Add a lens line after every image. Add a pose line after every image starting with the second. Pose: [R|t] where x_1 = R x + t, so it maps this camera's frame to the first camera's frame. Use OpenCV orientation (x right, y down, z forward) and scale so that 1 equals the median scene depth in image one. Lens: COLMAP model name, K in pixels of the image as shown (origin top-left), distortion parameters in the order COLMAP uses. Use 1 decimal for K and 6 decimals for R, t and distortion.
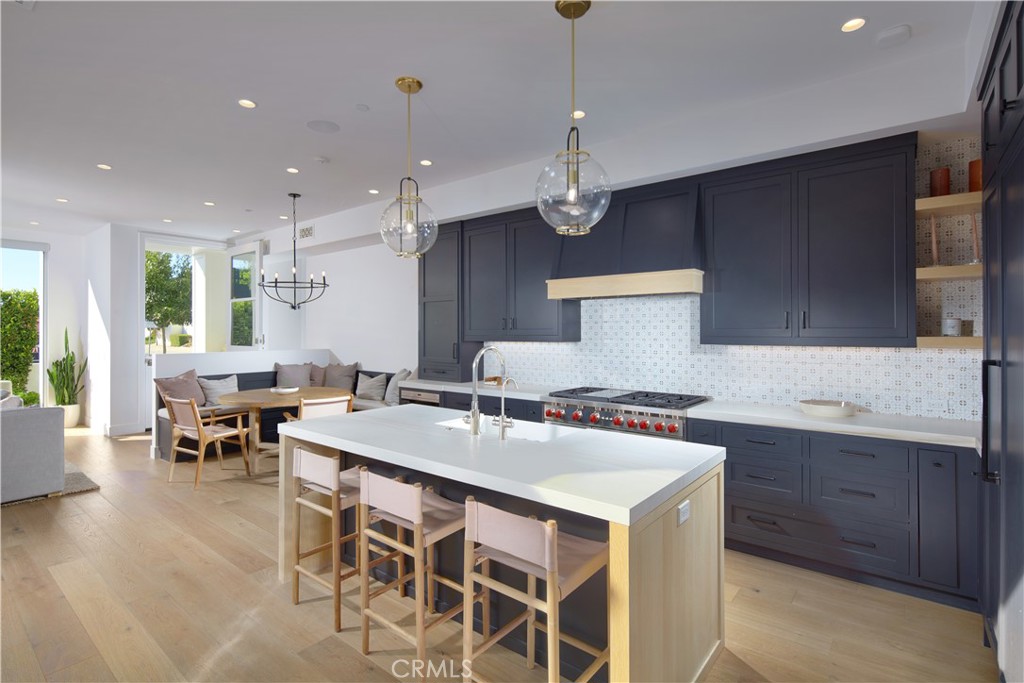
lens RADIAL K [[504.2, 0, 511.4], [0, 504.2, 328.2], [0, 0, 1]] dist [-0.003239, -0.000680]
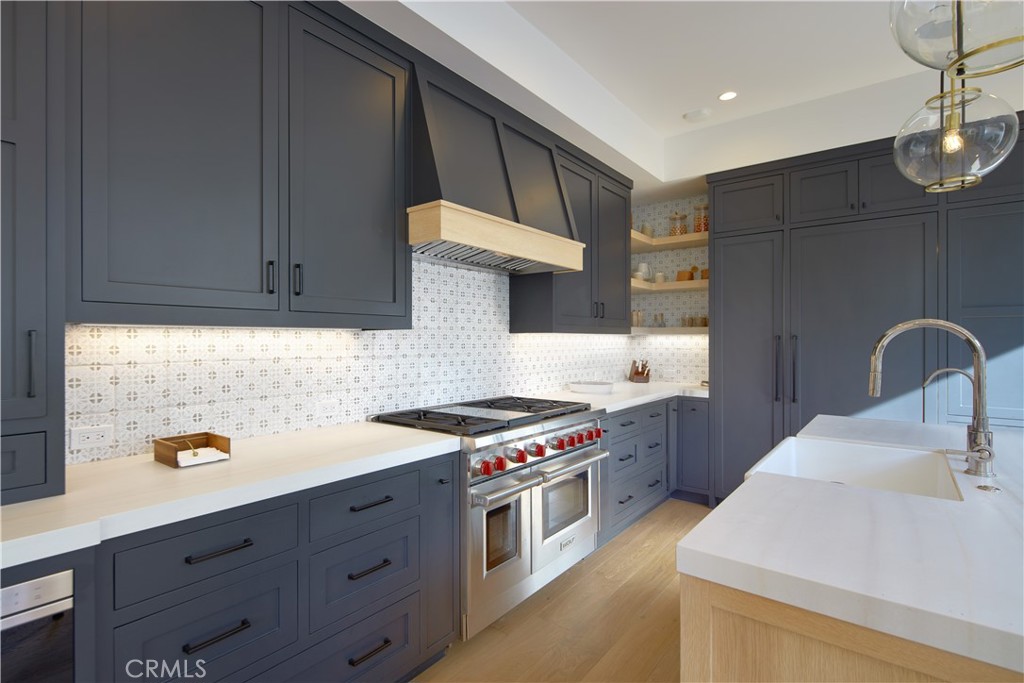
lens RADIAL K [[473.2, 0, 512.0], [0, 473.2, 341.5], [0, 0, 1]] dist [0.001620, 0.000268]
pose [[0.026452, 0.000350, 0.999650, -0.381483], [0.000431, 1.000000, -0.000362, 0.041838], [-0.999650, 0.000441, 0.026452, 0.919908]]
